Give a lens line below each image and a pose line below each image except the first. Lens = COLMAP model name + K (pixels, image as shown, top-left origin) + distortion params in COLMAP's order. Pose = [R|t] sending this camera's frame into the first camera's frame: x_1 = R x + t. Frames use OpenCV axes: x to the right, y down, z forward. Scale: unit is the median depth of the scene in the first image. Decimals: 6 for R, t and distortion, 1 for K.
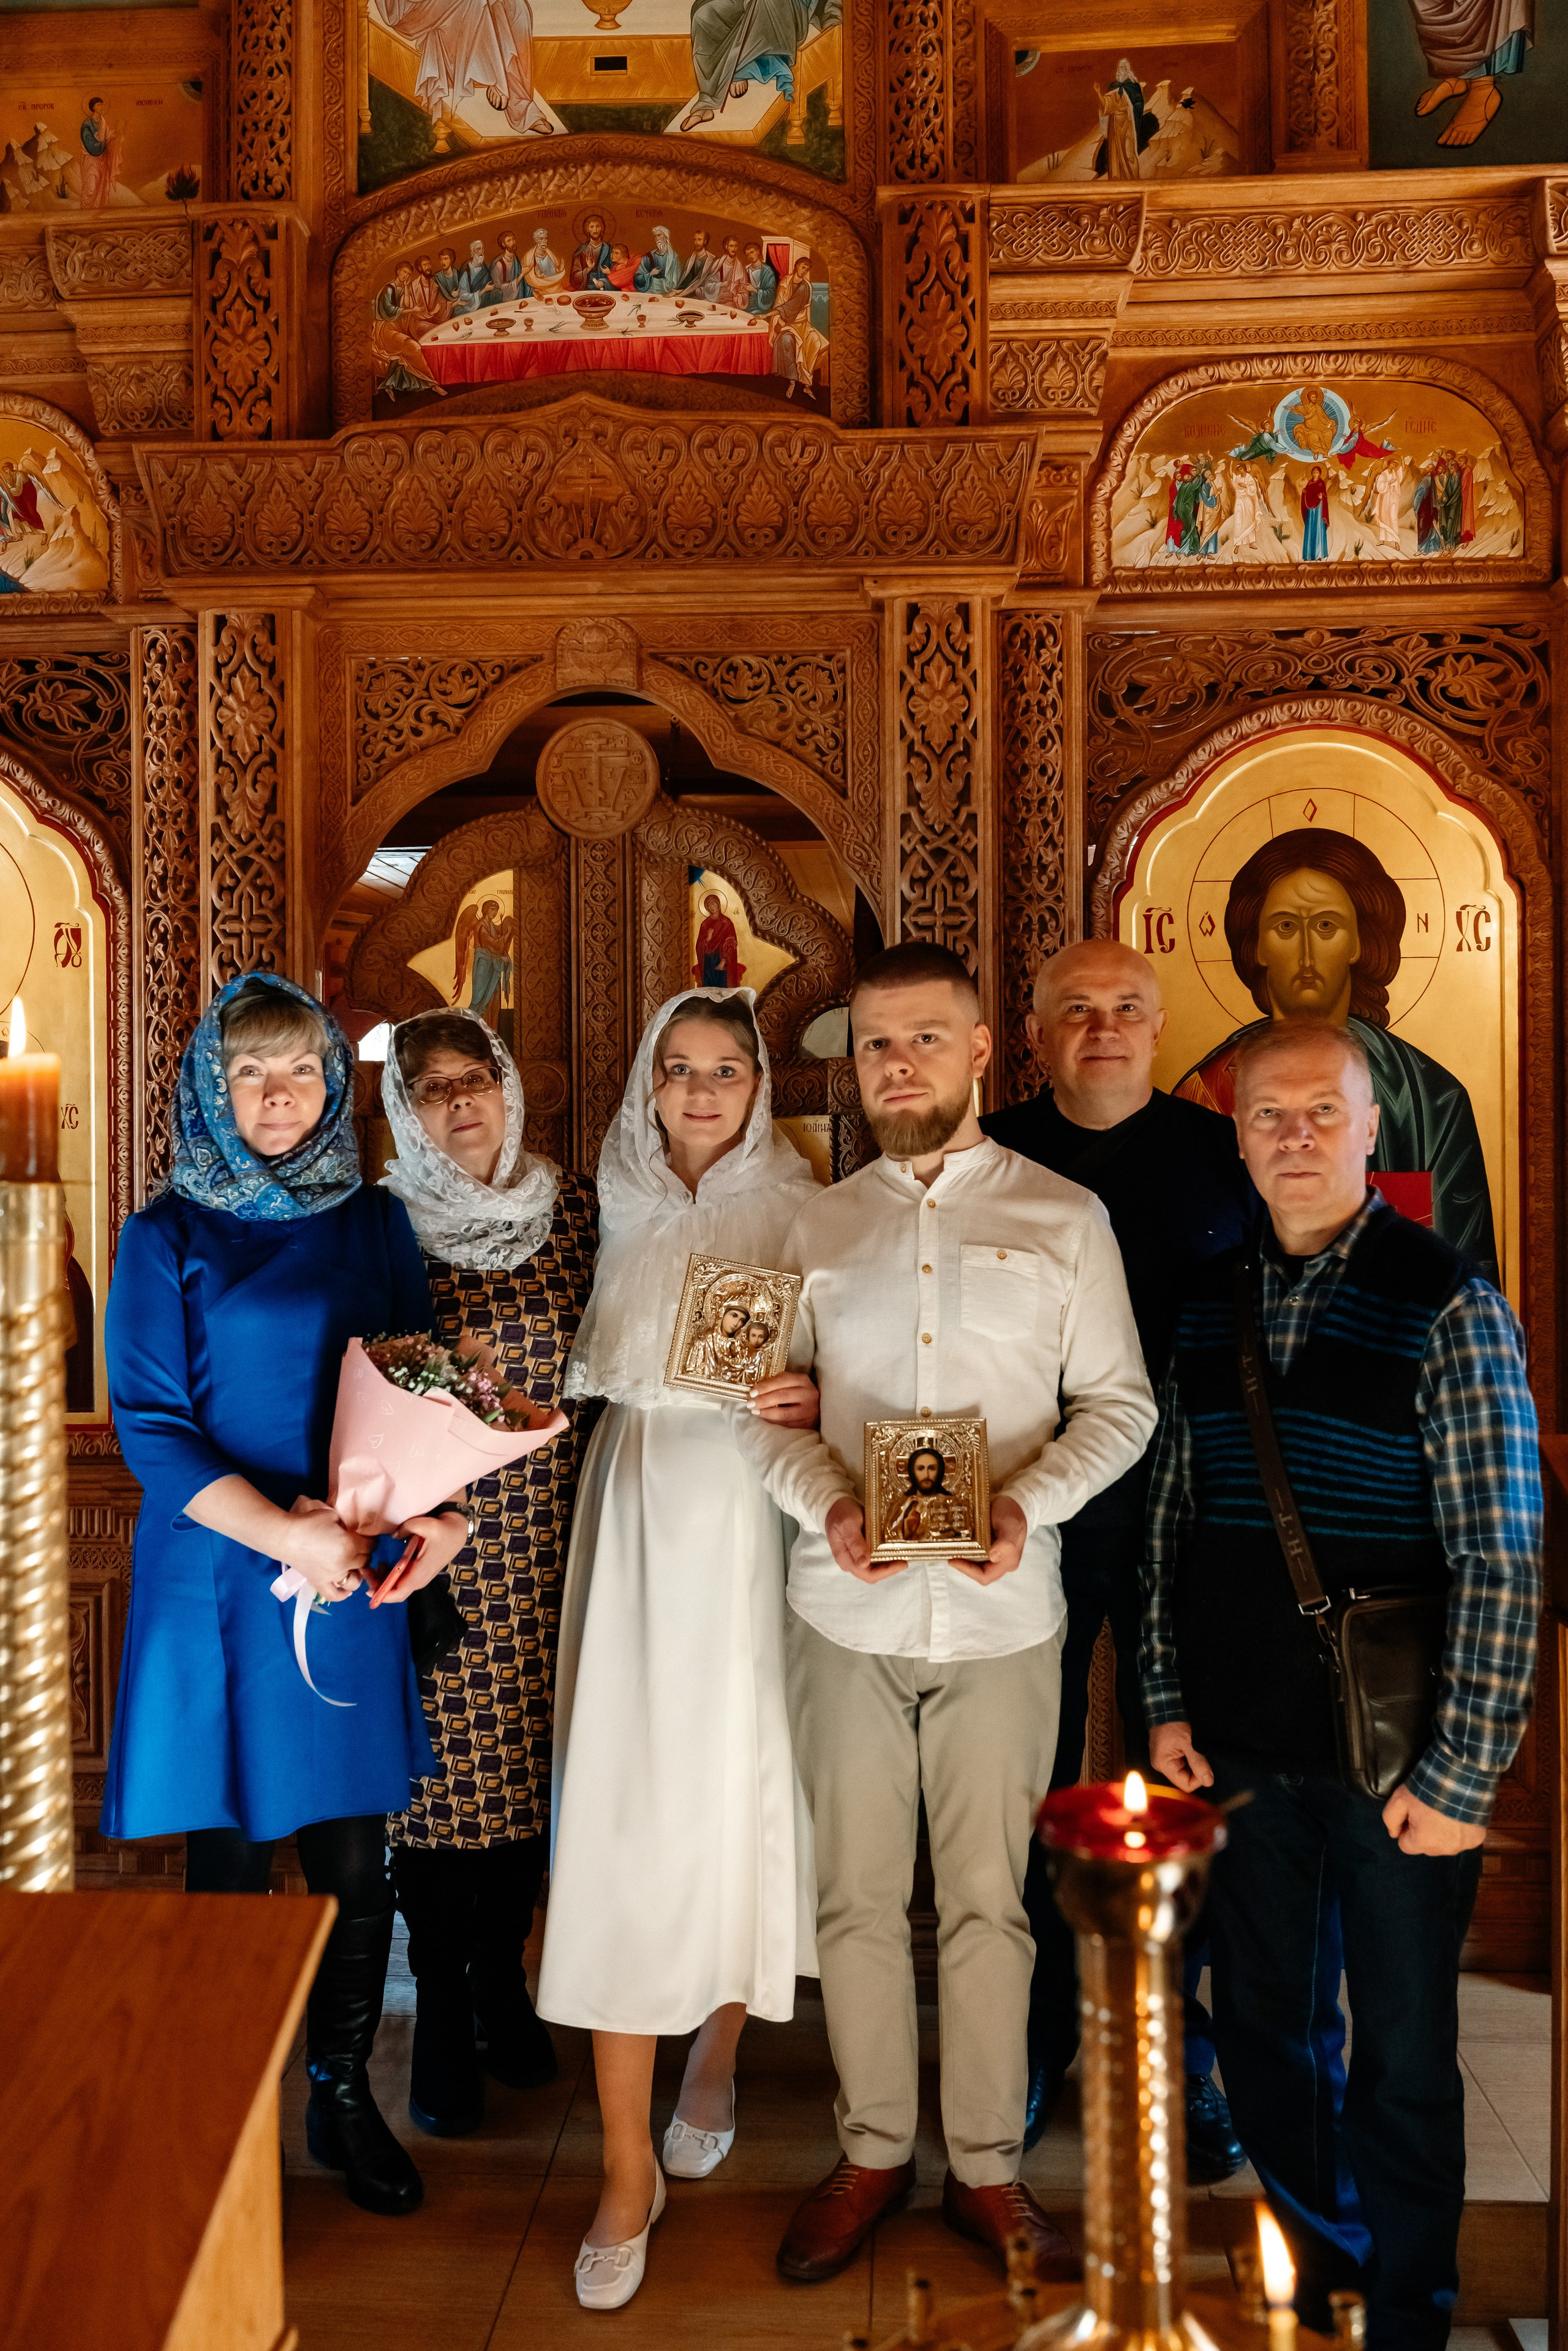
lens RADIAL K [[1860.1, 0, 787.2], [0, 1860.1, 1168.5], [0, 0, 1]] dist [0.012130, -0.034653]
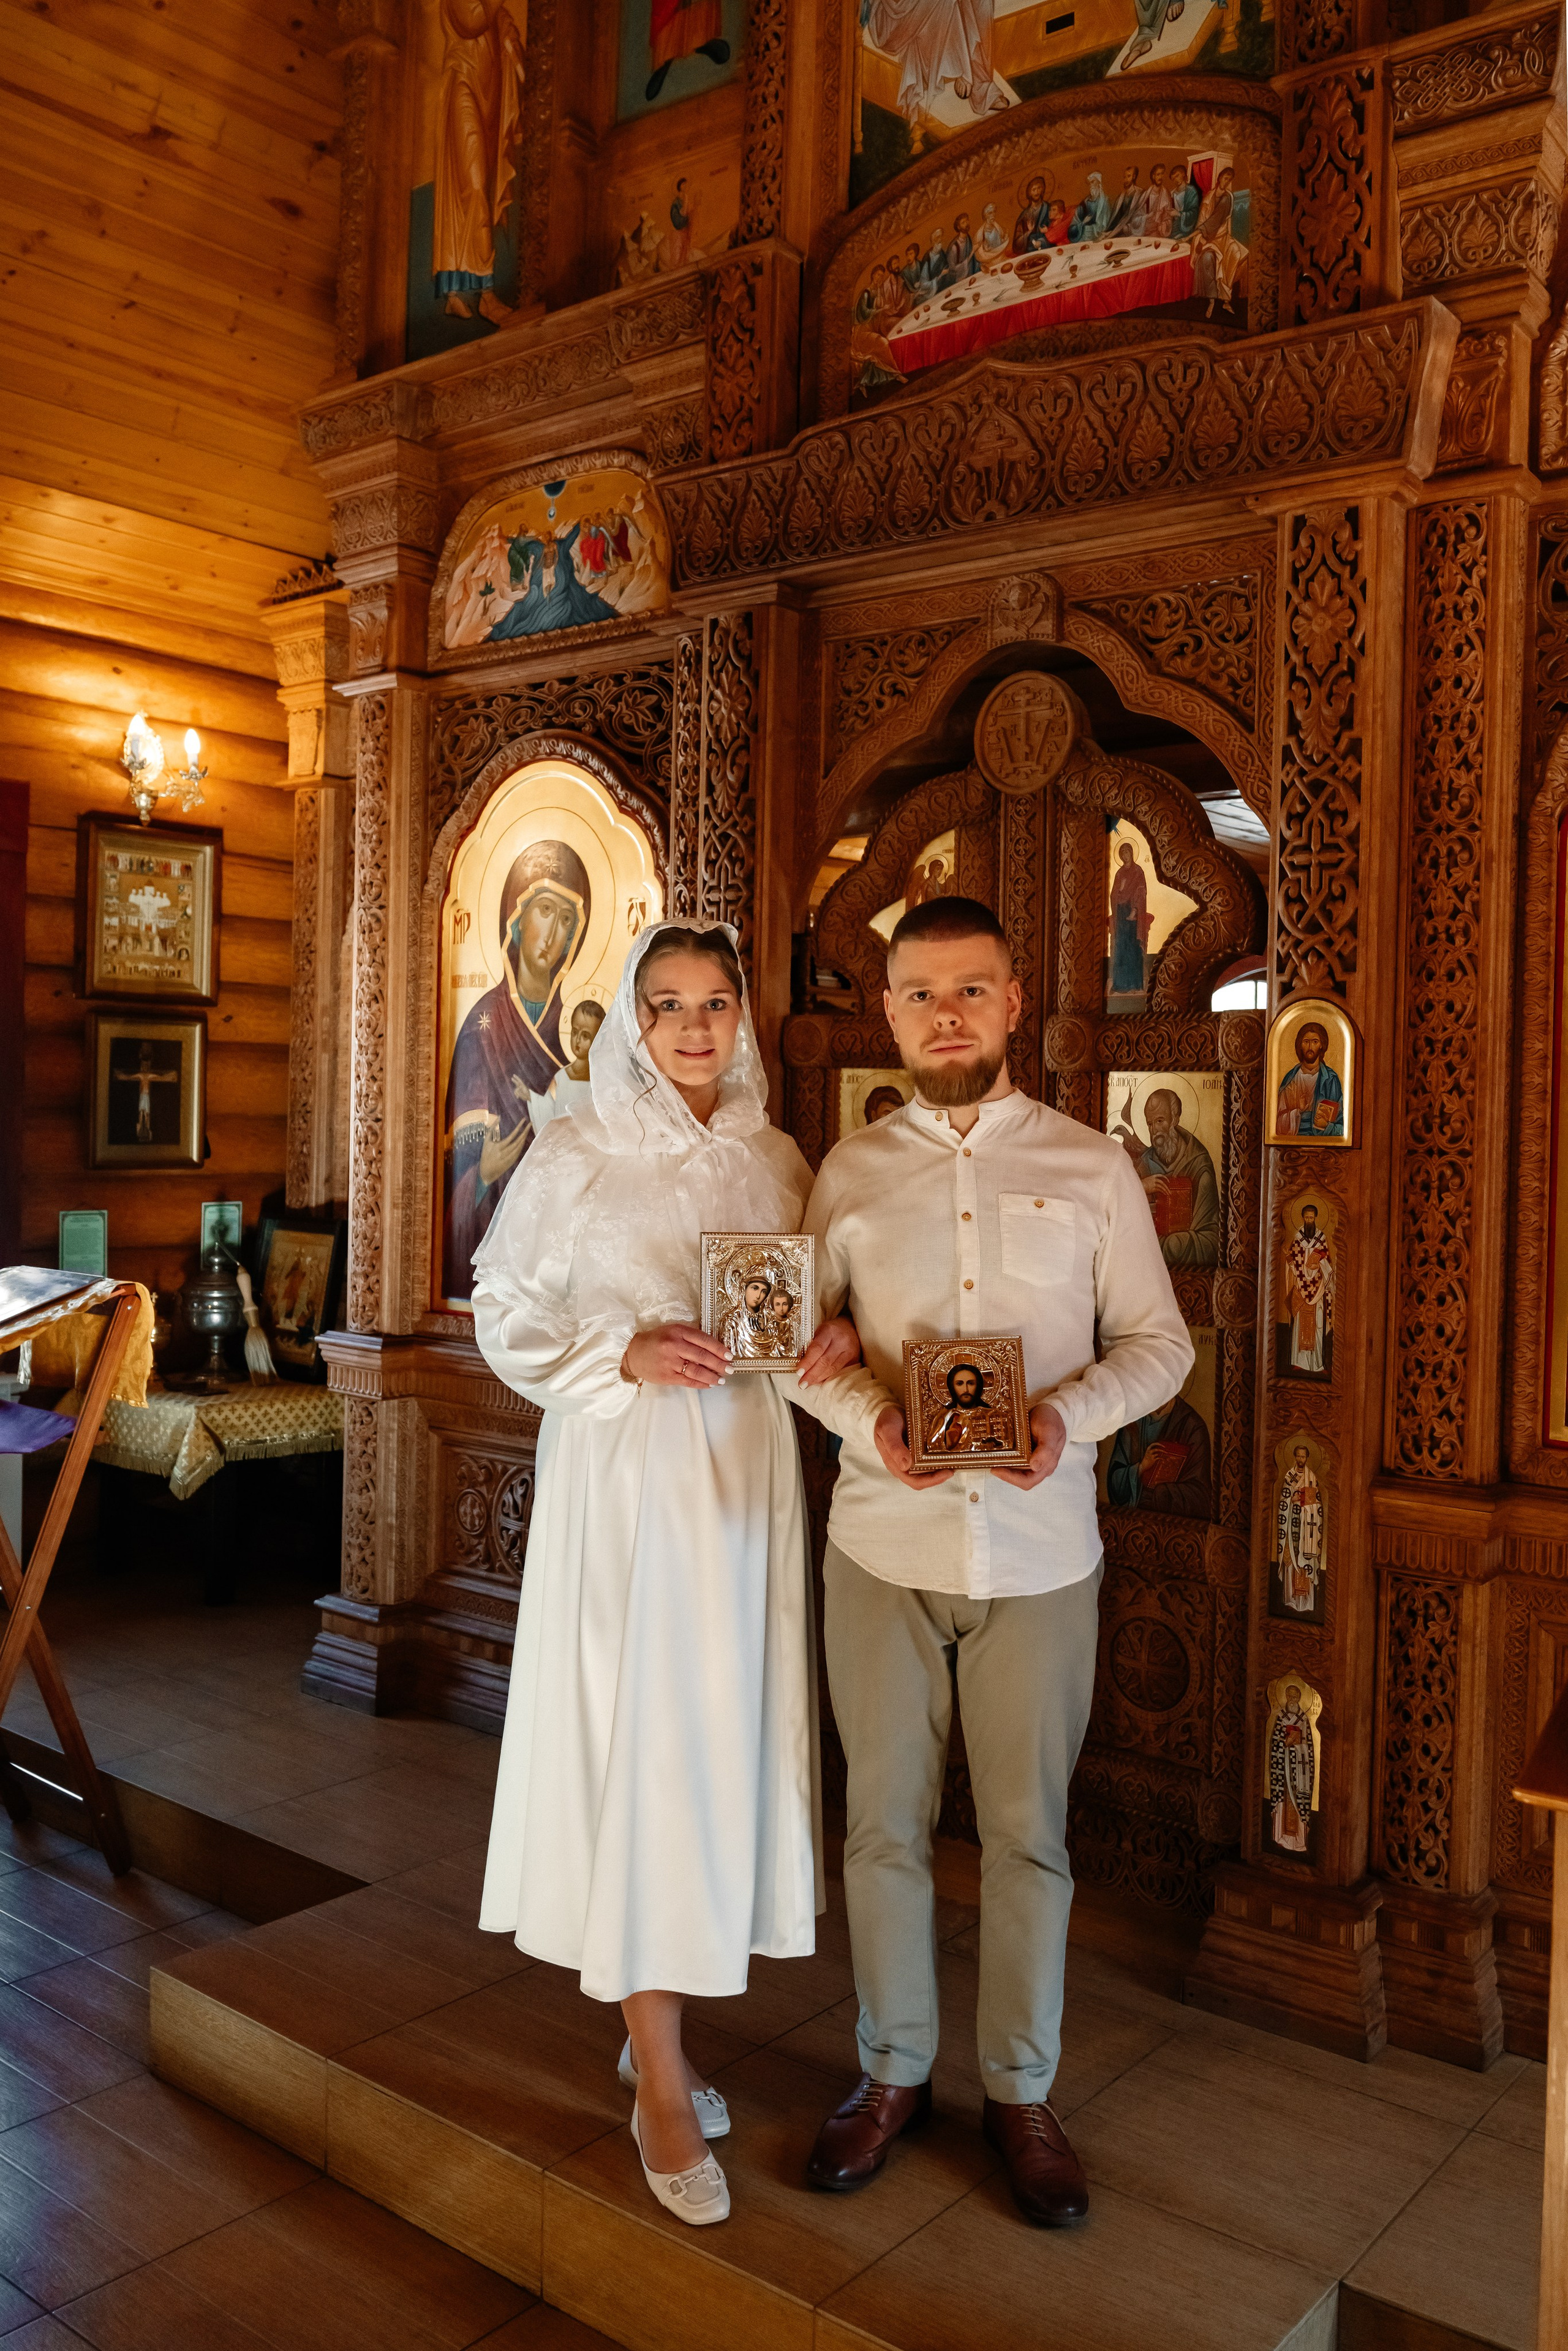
lens RADIAL K [[1941.9, 0, 787.0], [0, 1941.9, 1155.0], [0, 0, 1]] dist [-0.044540, 0.007549]
pose [[0.813968, 0.036886, -0.579738, 0.410040], [-0.032328, 0.999312, 0.018193, 0.002727], [0.580010, 0.003933, 0.814600, 0.076484]]
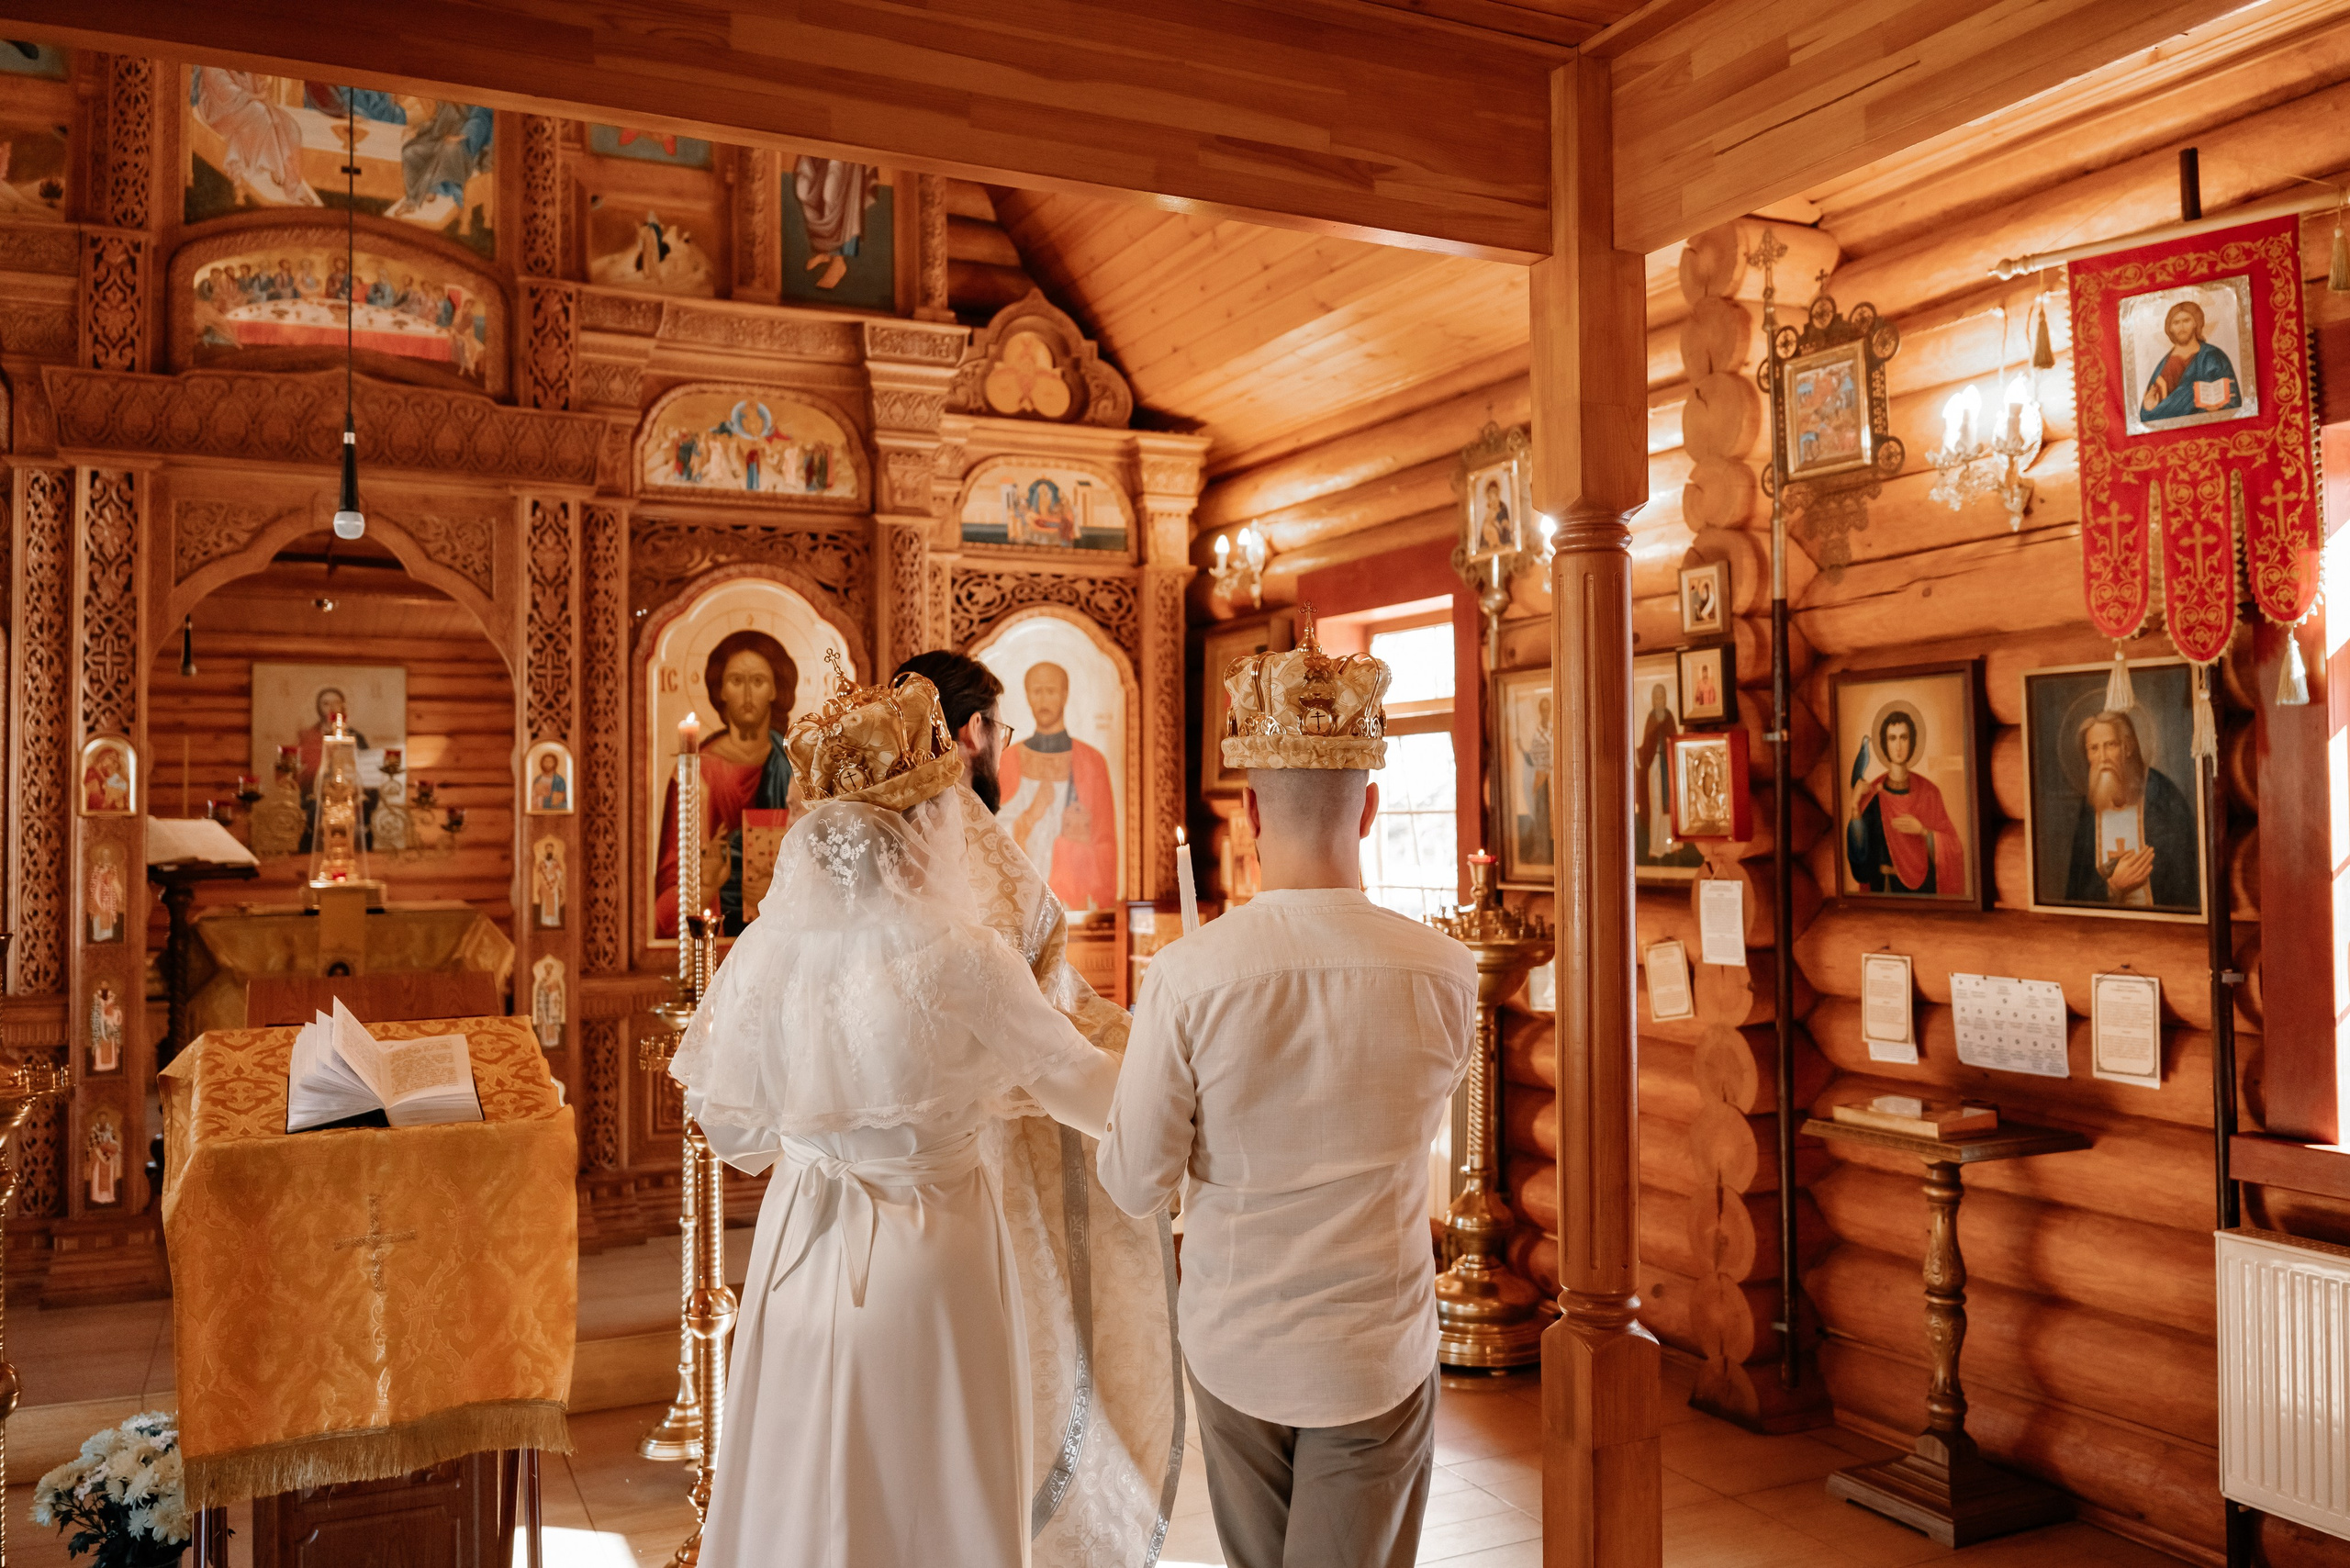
lens RADIAL K [[1865.7, 0, 1227.0], [0, 1865.7, 768.7], [0, 0, 1]] dist [0.015076, -0.043943]
pose [[0.869567, 0.013140, 0.493640, -0.239132], [0.005901, 0.999298, -0.036993, 0.034135], [-0.493780, 0.035081, 0.868879, -0.908530]]
